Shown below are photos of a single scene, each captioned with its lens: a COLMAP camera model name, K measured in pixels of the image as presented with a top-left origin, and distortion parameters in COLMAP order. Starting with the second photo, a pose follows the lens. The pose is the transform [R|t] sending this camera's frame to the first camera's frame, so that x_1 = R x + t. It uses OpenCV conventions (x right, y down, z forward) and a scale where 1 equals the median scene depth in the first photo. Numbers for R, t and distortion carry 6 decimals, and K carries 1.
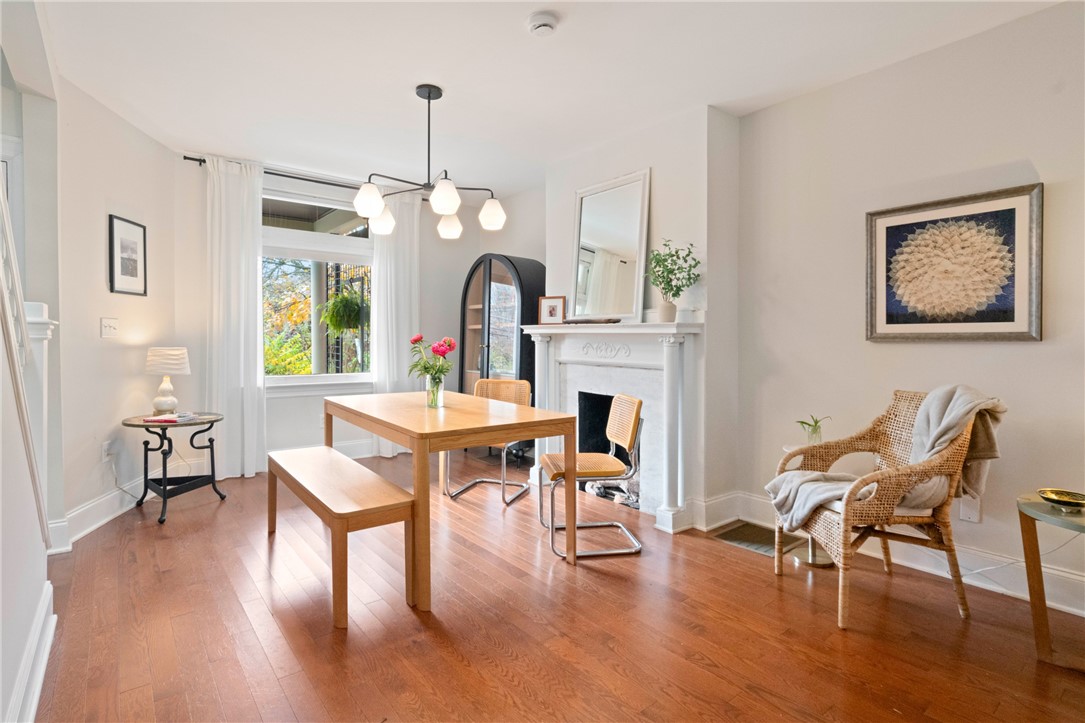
lens RADIAL K [[548.4, 0, 540.8], [0, 548.4, 349.0], [0, 0, 1]] dist [-0.002995, 0.009627]
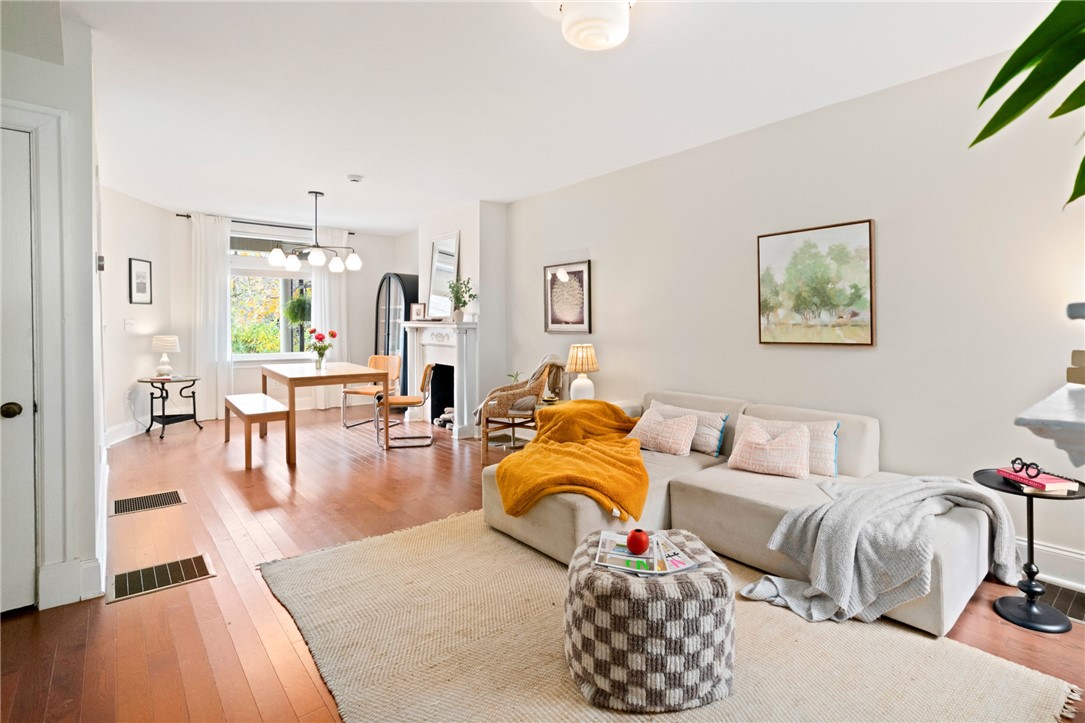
lens RADIAL K [[493.8, 0, 542.3], [0, 493.8, 336.6], [0, 0, 1]] dist [-0.000155, 0.009038]
pose [[0.998878, 0.000110, 0.047351, 0.391744], [-0.000285, 0.999993, 0.003695, -0.006166], [-0.047350, -0.003705, 0.998871, -0.555600]]
